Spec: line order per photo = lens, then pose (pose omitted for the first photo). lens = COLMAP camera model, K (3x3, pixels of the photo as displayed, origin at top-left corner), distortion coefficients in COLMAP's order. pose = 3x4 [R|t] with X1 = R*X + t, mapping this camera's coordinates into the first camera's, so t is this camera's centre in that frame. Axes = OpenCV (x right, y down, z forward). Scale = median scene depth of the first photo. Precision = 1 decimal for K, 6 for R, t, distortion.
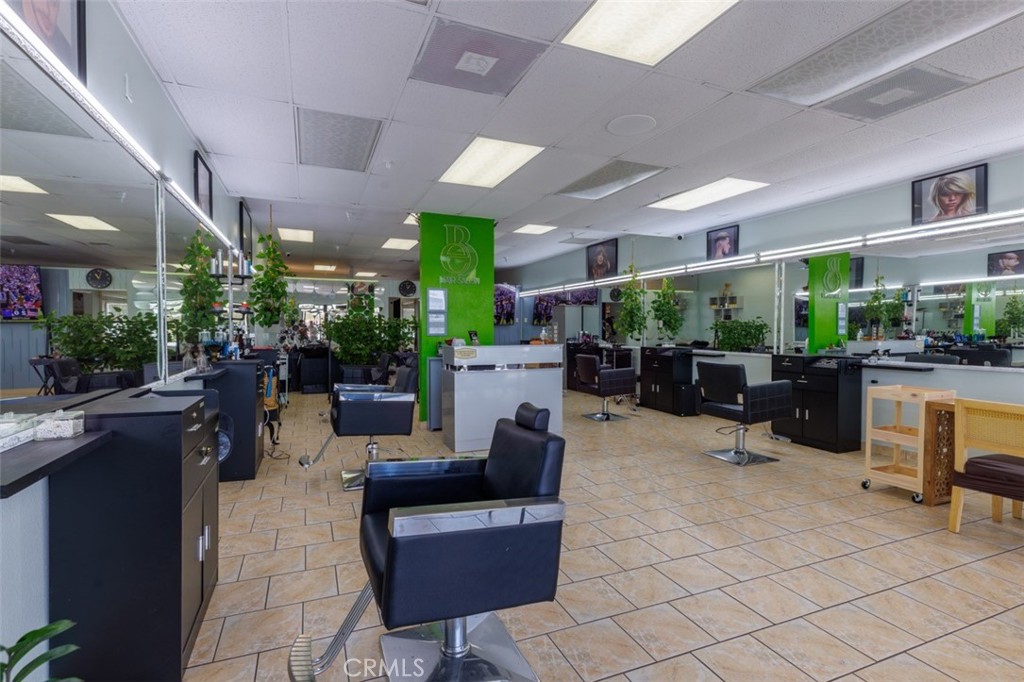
lens RADIAL K [[460.0, 0, 515.1], [0, 460.0, 341.8], [0, 0, 1]] dist [0.000510, 0.000210]
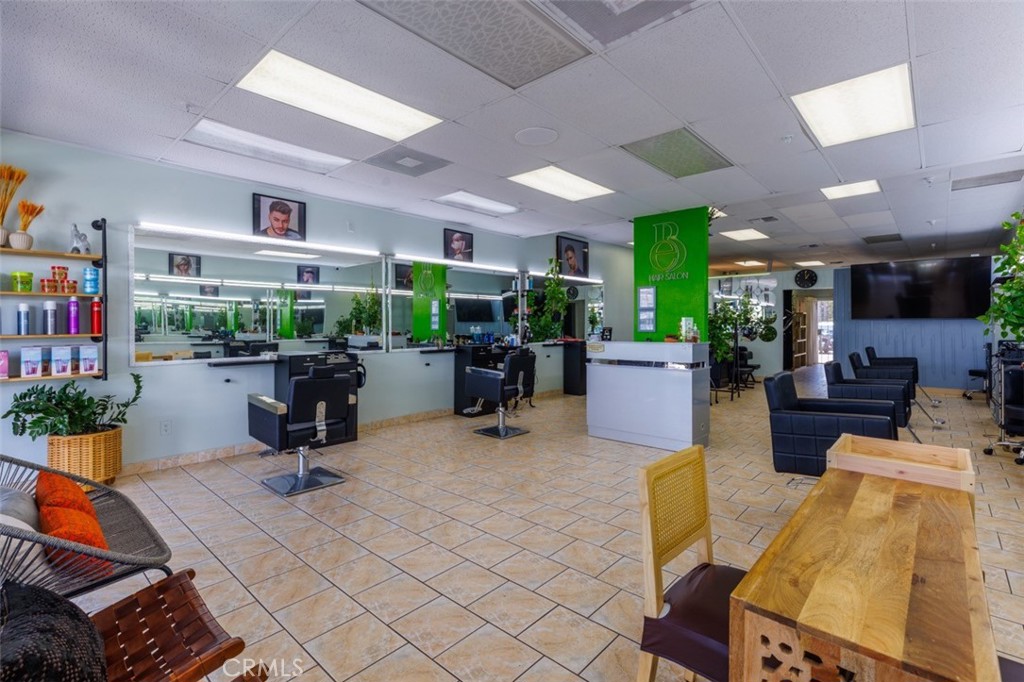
lens RADIAL K [[469.1, 0, 510.6], [0, 469.1, 326.9], [0, 0, 1]] dist [0.000081, 0.000001]
pose [[0.446472, -0.000654, -0.894797, 1.103506], [-0.022074, 0.999687, -0.011745, -0.008994], [0.894525, 0.024996, 0.446318, 0.425243]]
